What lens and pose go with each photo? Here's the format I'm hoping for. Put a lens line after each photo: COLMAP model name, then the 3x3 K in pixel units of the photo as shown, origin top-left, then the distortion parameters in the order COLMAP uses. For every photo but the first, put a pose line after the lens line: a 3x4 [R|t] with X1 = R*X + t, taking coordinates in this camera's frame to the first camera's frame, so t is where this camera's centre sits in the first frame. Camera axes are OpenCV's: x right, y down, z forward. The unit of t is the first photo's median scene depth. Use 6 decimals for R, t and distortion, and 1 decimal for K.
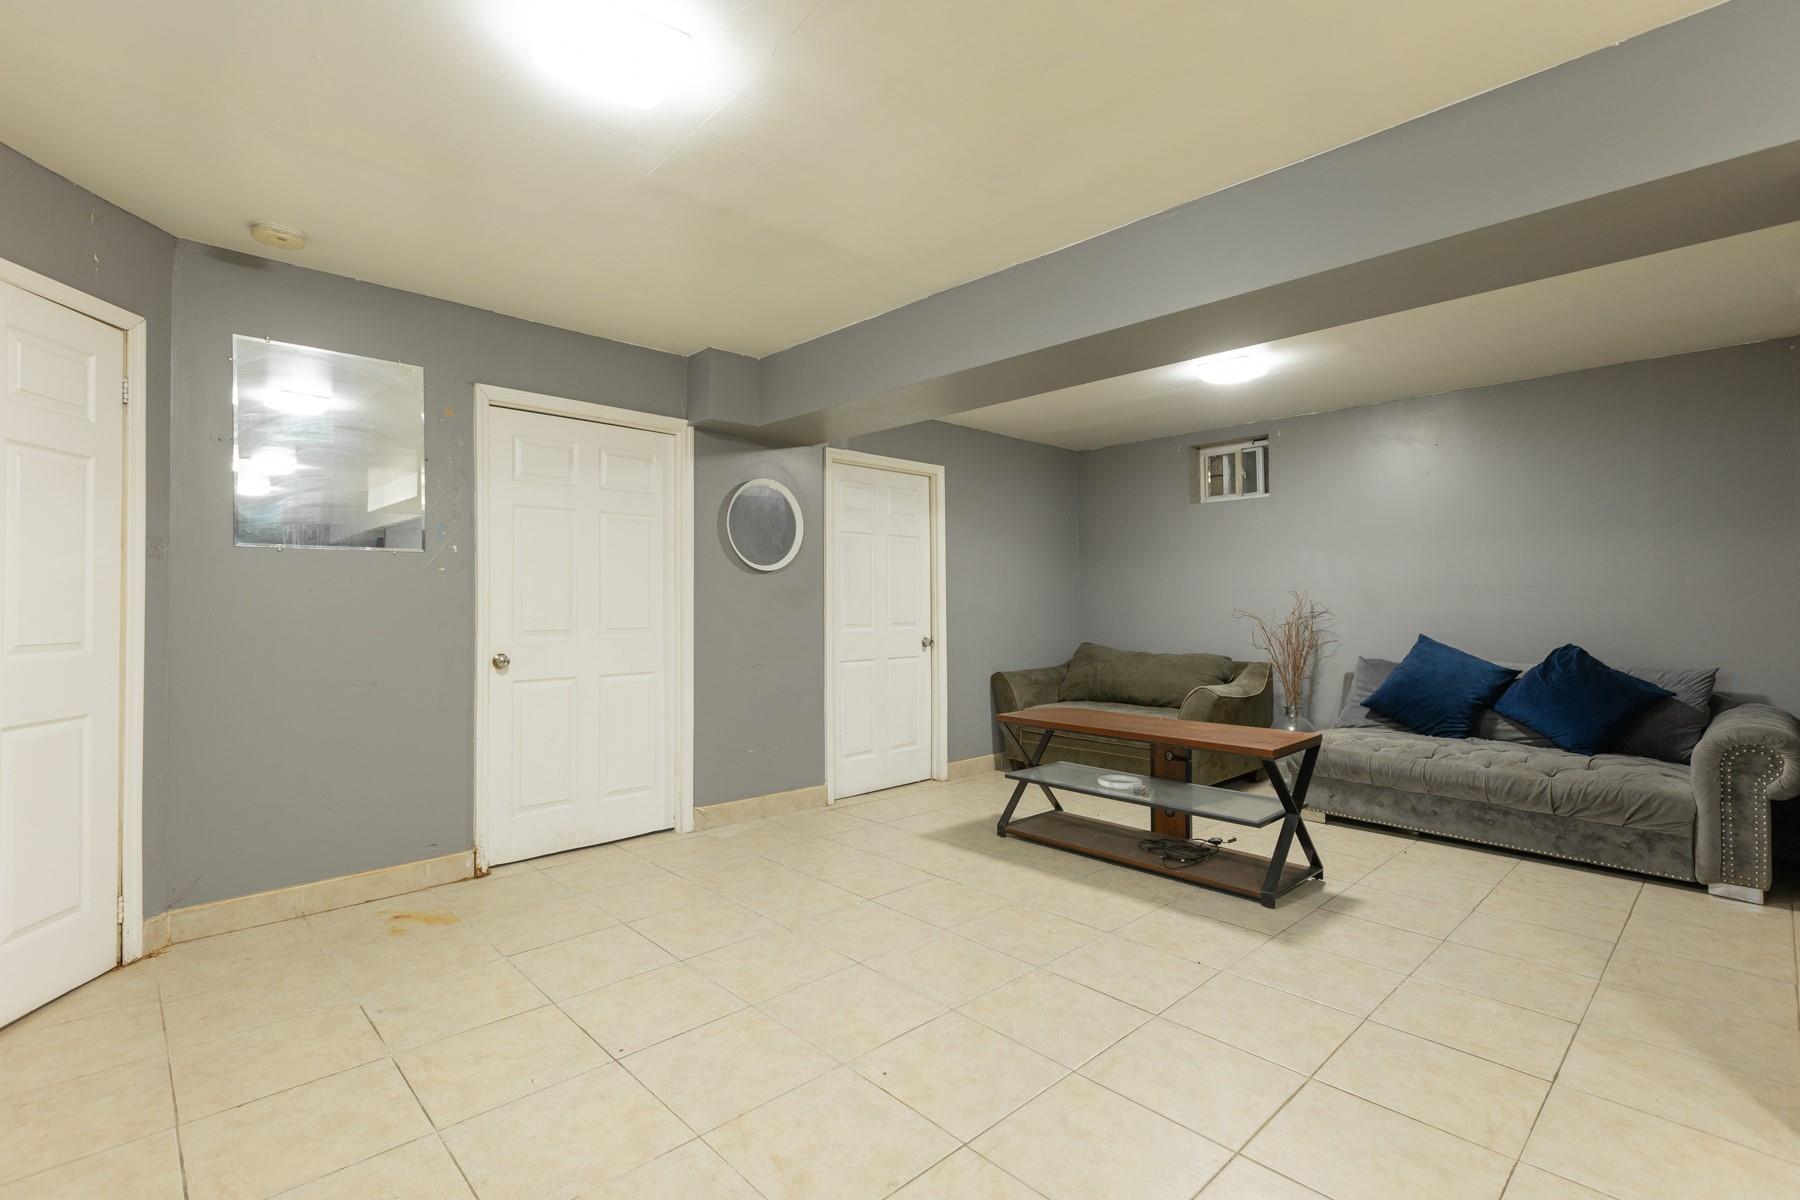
lens RADIAL K [[823.2, 0, 892.1], [0, 823.2, 596.7], [0, 0, 1]] dist [0.003886, -0.000969]
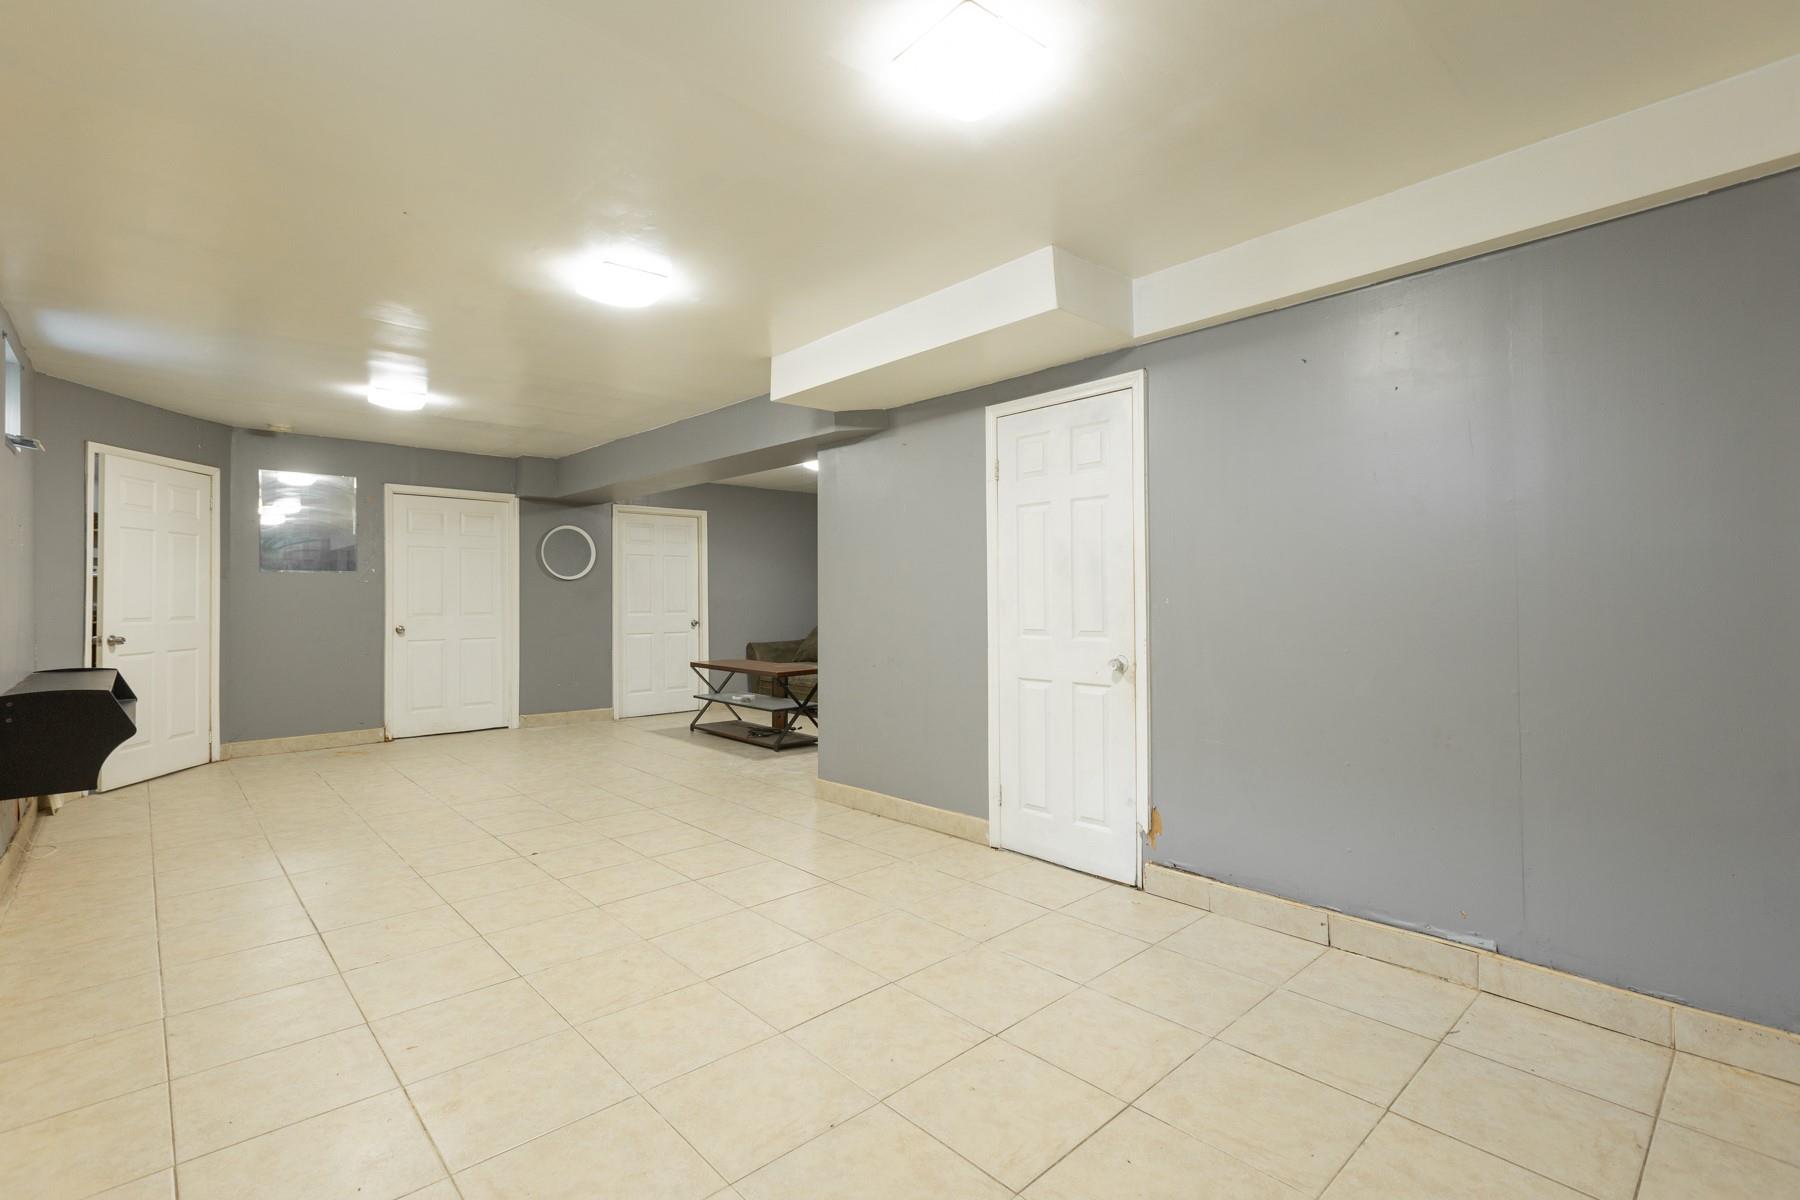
lens RADIAL K [[823.2, 0, 895.0], [0, 823.2, 593.6], [0, 0, 1]] dist [0.003886, -0.000969]
pose [[0.999868, -0.003635, -0.015805, 0.596083], [0.003639, 0.999993, 0.000189, -0.000216], [0.015804, -0.000246, 0.999875, -0.752228]]
